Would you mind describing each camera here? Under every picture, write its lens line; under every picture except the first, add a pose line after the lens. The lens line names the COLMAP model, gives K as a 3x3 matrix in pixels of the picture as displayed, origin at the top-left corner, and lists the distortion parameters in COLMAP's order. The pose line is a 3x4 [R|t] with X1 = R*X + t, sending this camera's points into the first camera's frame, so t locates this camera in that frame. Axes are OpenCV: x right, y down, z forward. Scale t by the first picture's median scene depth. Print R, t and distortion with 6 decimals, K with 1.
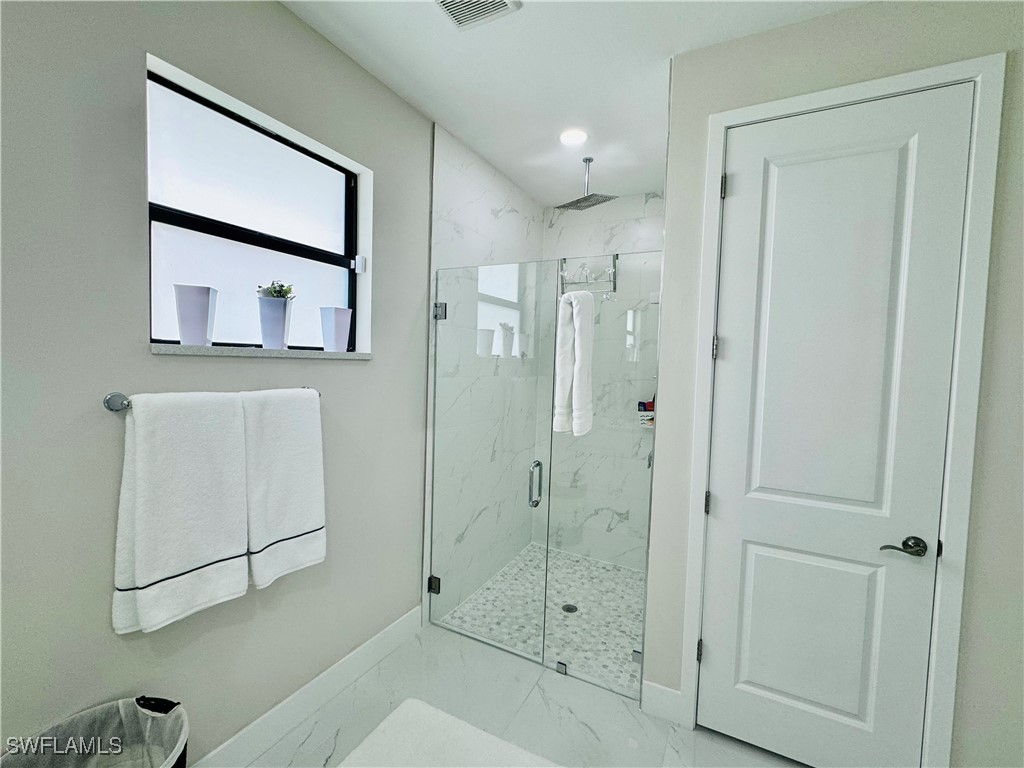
lens RADIAL K [[448.6, 0, 512.7], [0, 448.6, 382.4], [0, 0, 1]] dist [0.000373, 0.000122]
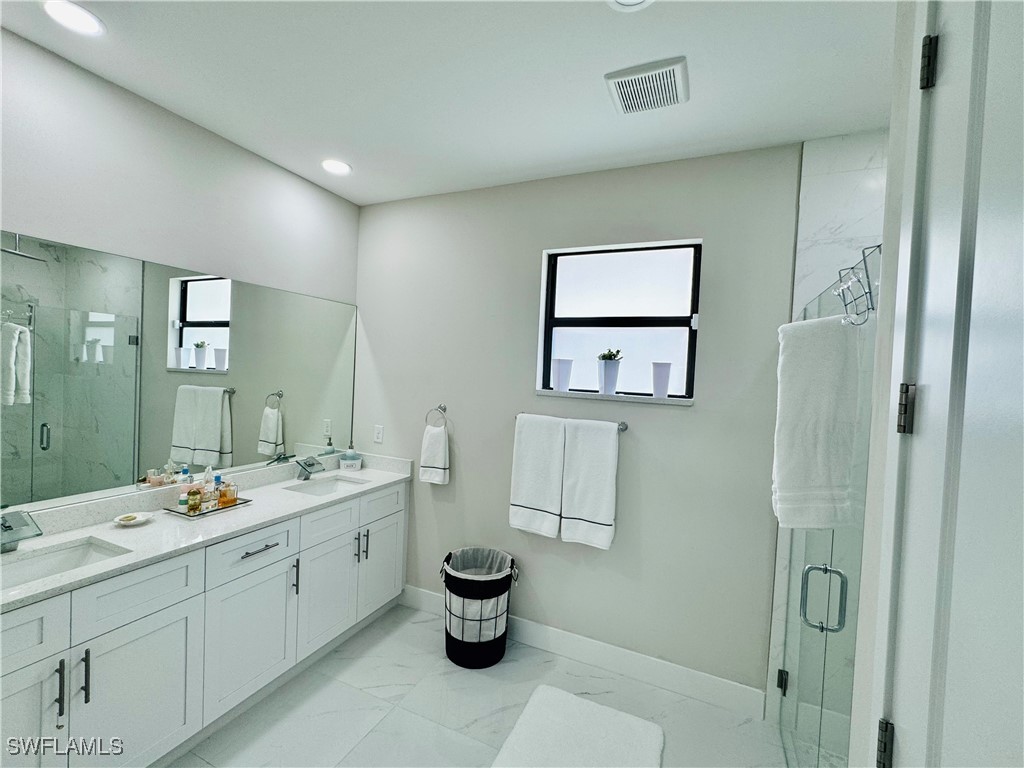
lens RADIAL K [[448.6, 0, 511.5], [0, 448.6, 385.2], [0, 0, 1]] dist [0.000373, 0.000122]
pose [[0.063474, -0.001884, -0.997982, 0.954363], [-0.095579, 0.995390, -0.007958, -0.063402], [0.993396, 0.095891, 0.063001, 0.607704]]
